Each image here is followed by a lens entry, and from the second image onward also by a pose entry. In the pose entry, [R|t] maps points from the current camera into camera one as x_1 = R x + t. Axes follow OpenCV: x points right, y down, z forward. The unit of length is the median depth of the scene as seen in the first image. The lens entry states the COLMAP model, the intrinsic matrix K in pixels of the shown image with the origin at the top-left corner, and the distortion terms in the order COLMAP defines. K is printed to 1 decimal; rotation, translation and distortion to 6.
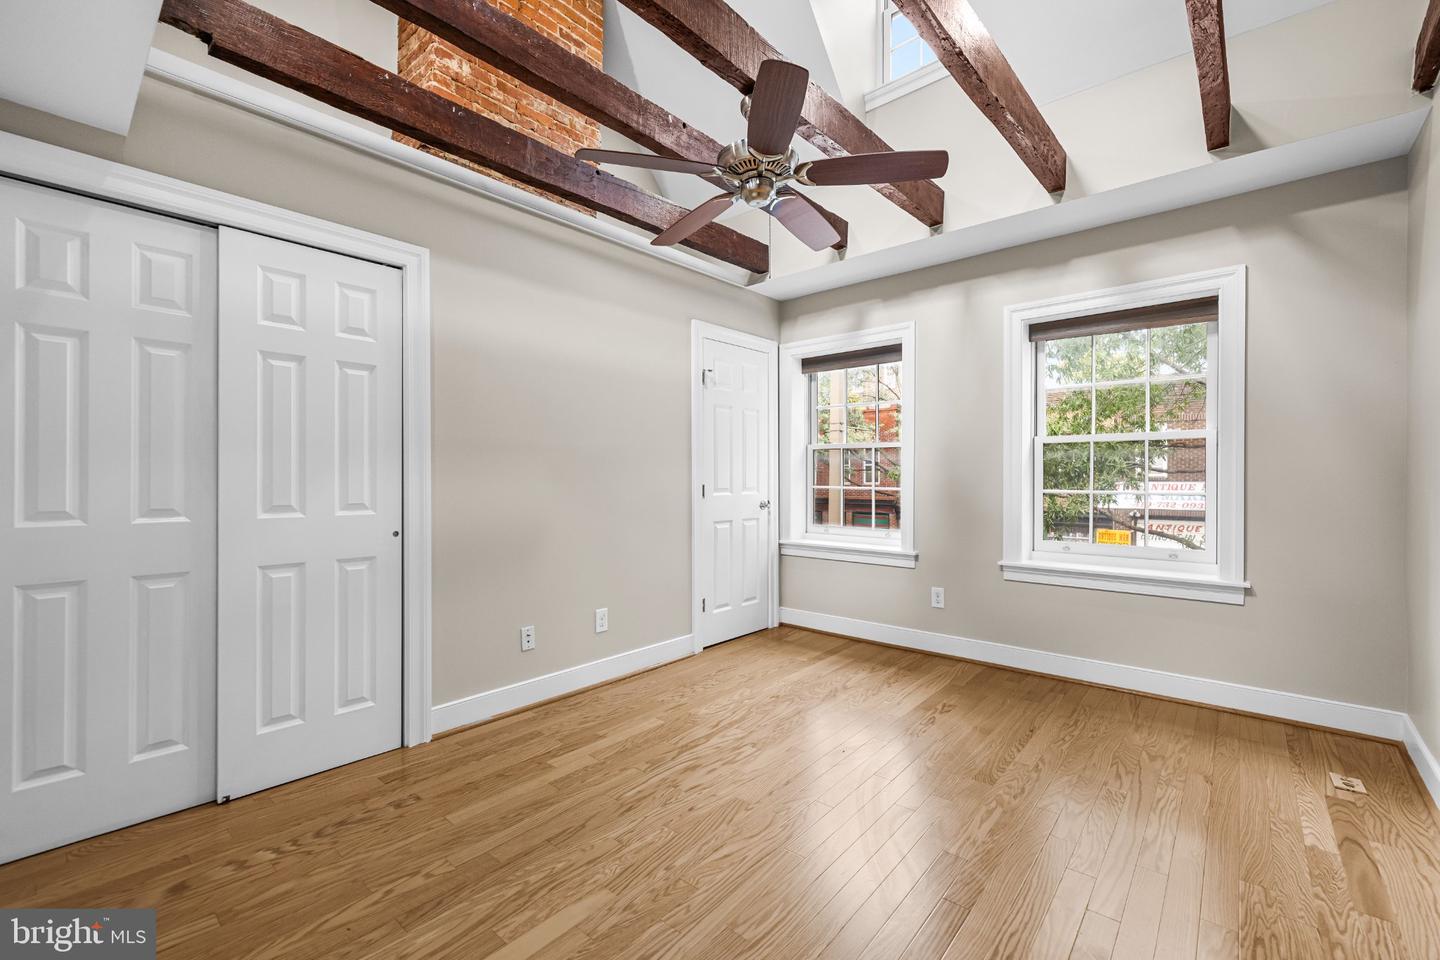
lens RADIAL K [[611.5, 0, 721.7], [0, 611.5, 475.3], [0, 0, 1]] dist [0.000512, 0.000877]
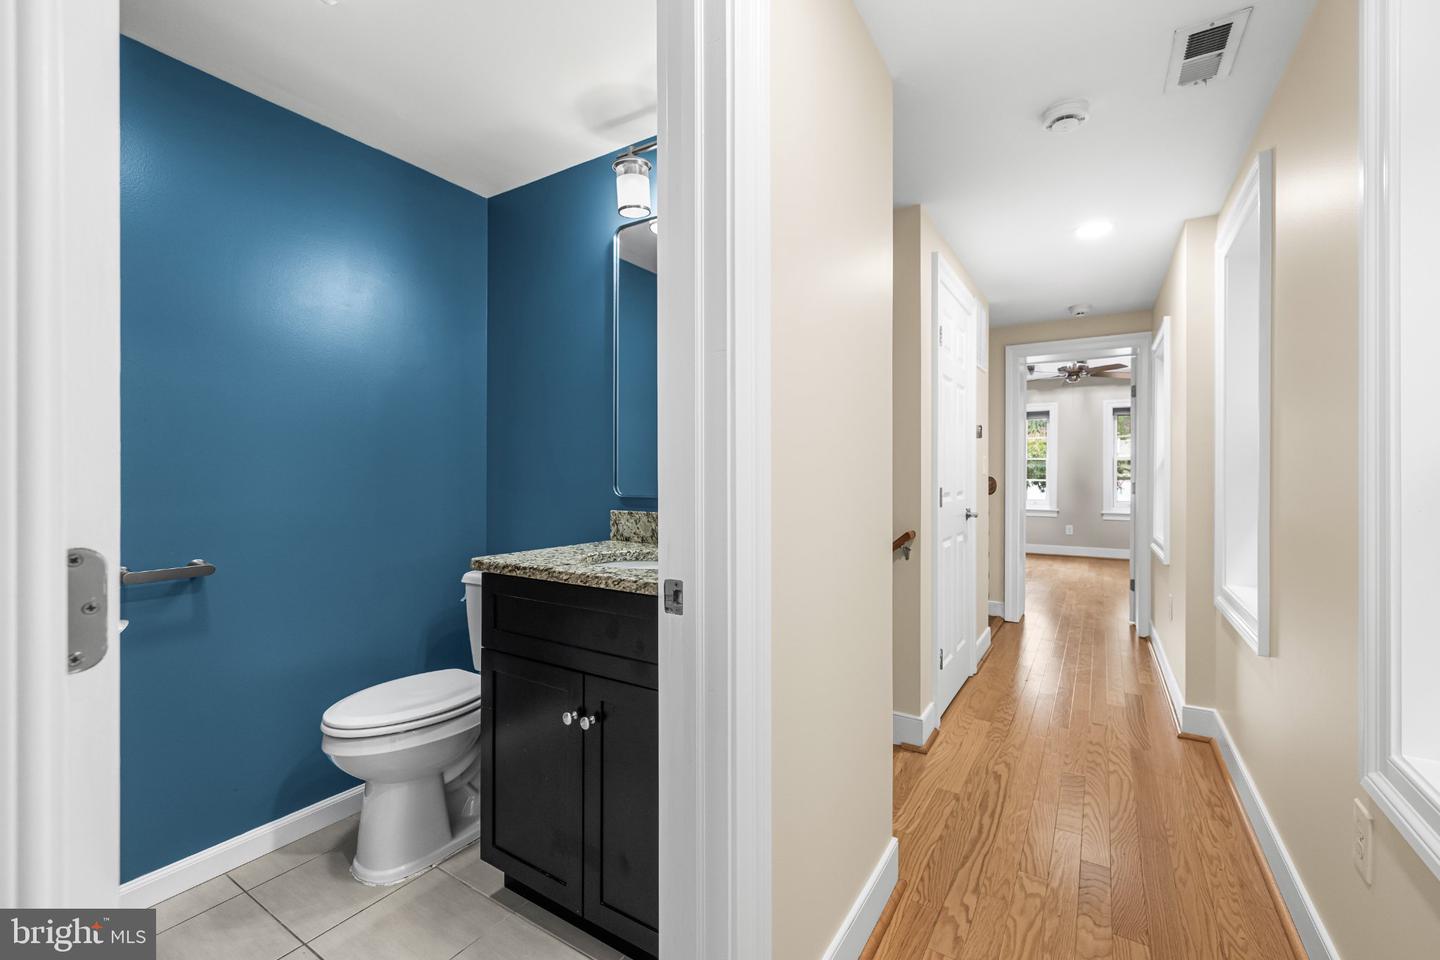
lens RADIAL K [[611.5, 0, 718.7], [0, 611.5, 472.0], [0, 0, 1]] dist [0.000512, 0.000877]
pose [[0.988269, 0.008598, 0.152484, -1.500647], [-0.008492, 0.999963, -0.001348, 0.008200], [-0.152490, 0.000038, 0.988305, -1.193914]]
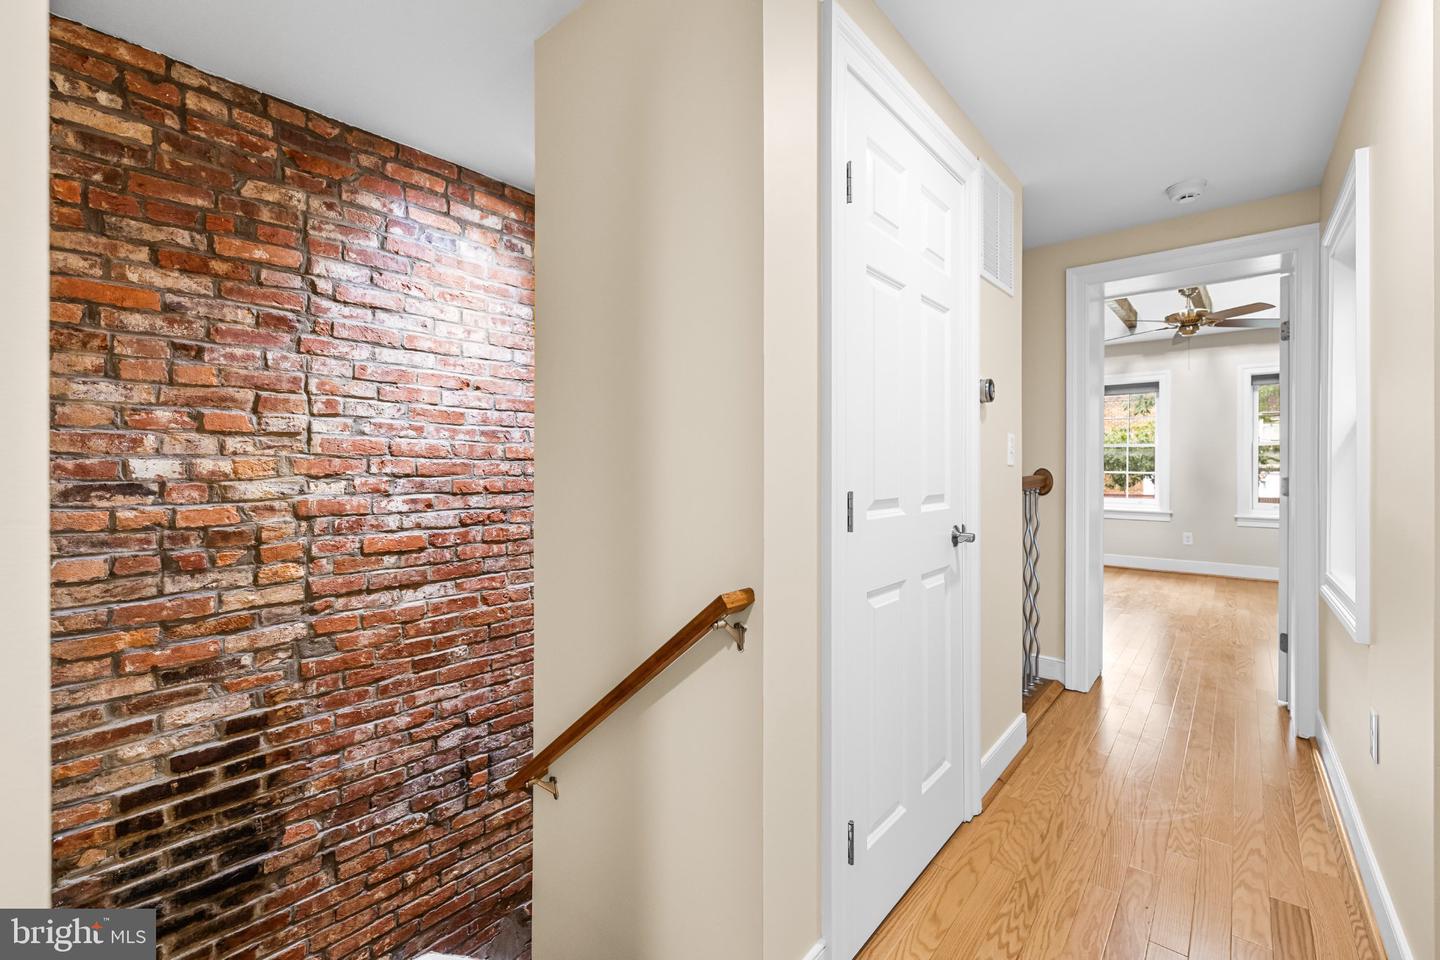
lens RADIAL K [[611.5, 0, 726.4], [0, 611.5, 464.0], [0, 0, 1]] dist [0.000512, 0.000877]
pose [[0.999899, 0.006277, 0.012738, -1.116809], [-0.006278, 0.999980, 0.000056, 0.007688], [-0.012737, -0.000136, 0.999919, -0.773722]]
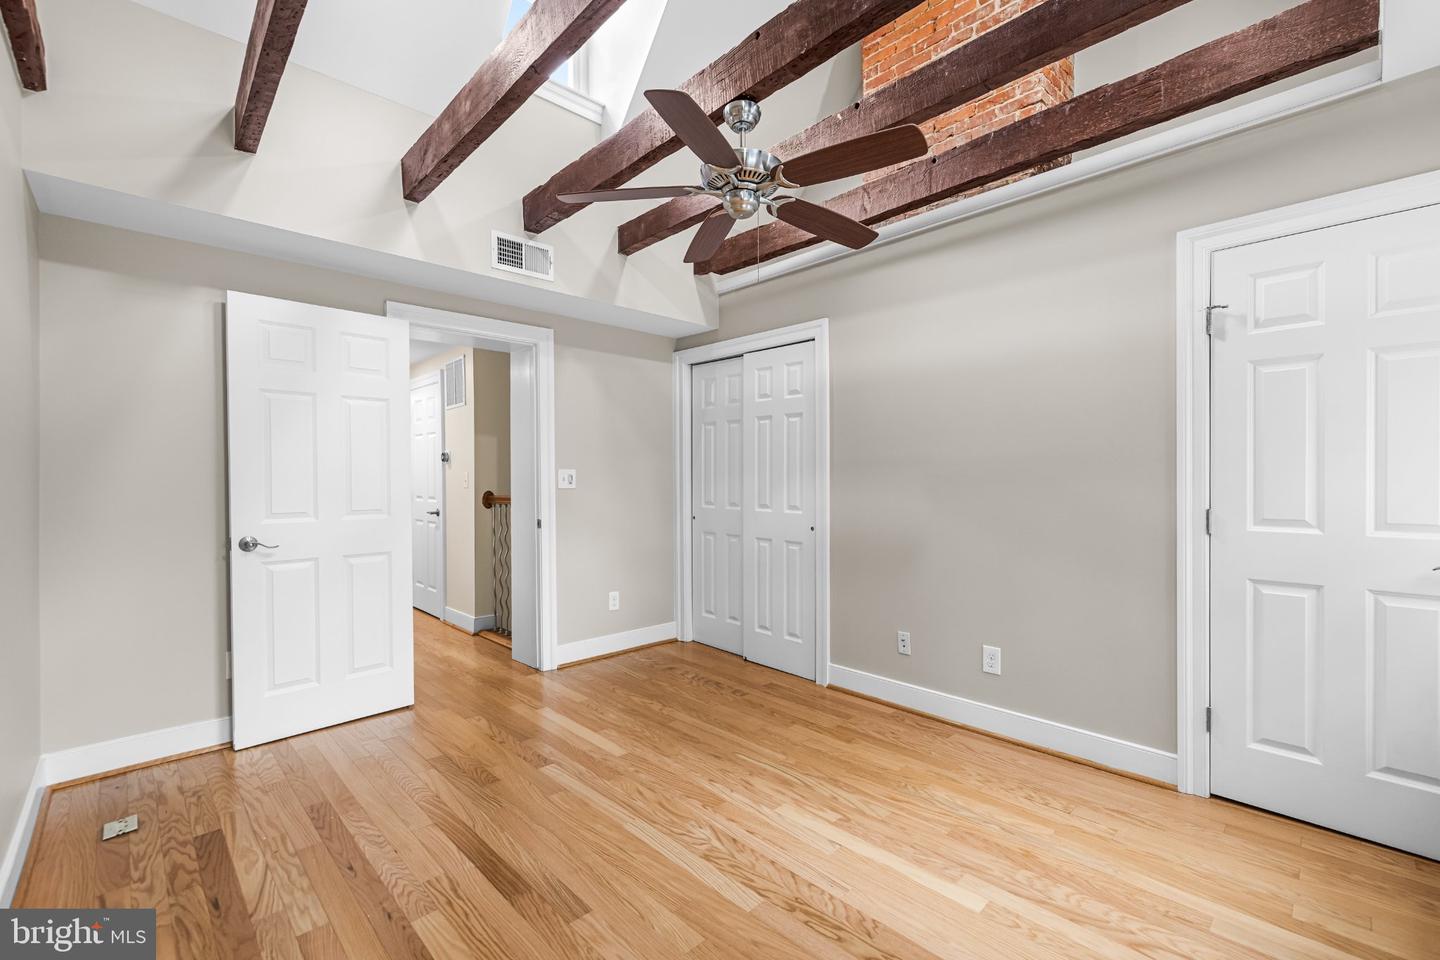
lens RADIAL K [[611.5, 0, 716.7], [0, 611.5, 483.2], [0, 0, 1]] dist [0.000512, 0.000877]
pose [[-0.089412, 0.012337, -0.995918, 0.741462], [0.002086, 0.999923, 0.012199, -0.022733], [0.995993, -0.000987, -0.089431, 0.751363]]
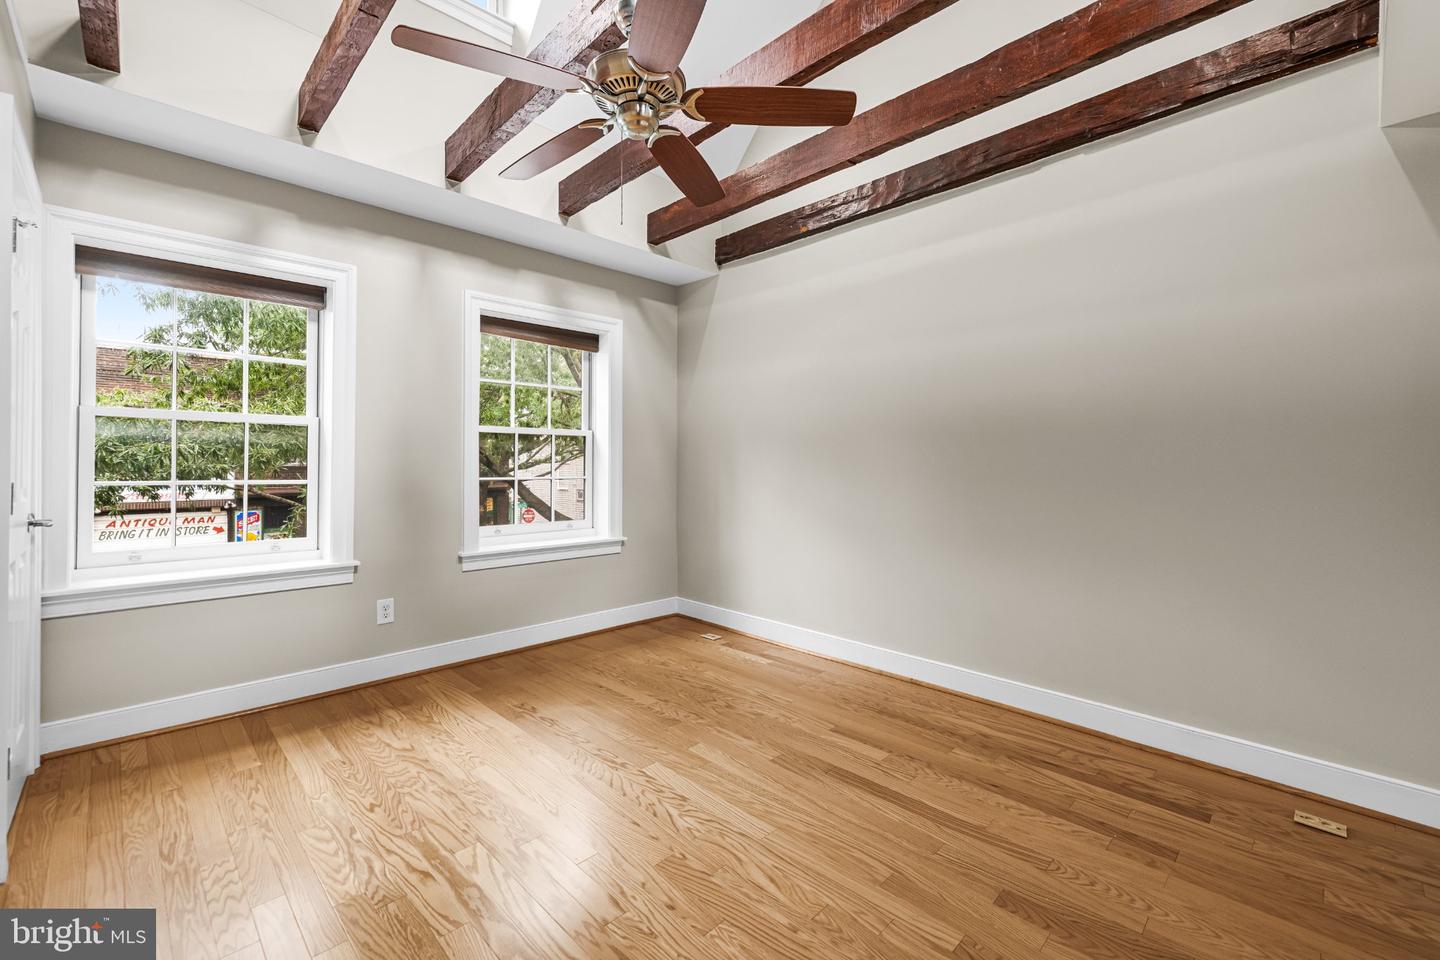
lens RADIAL K [[611.5, 0, 724.3], [0, 611.5, 458.0], [0, 0, 1]] dist [0.000512, 0.000877]
pose [[0.073139, 0.010363, 0.997268, -0.540397], [-0.002352, 0.999945, -0.010218, 0.000116], [-0.997319, -0.001598, 0.073160, 0.592790]]
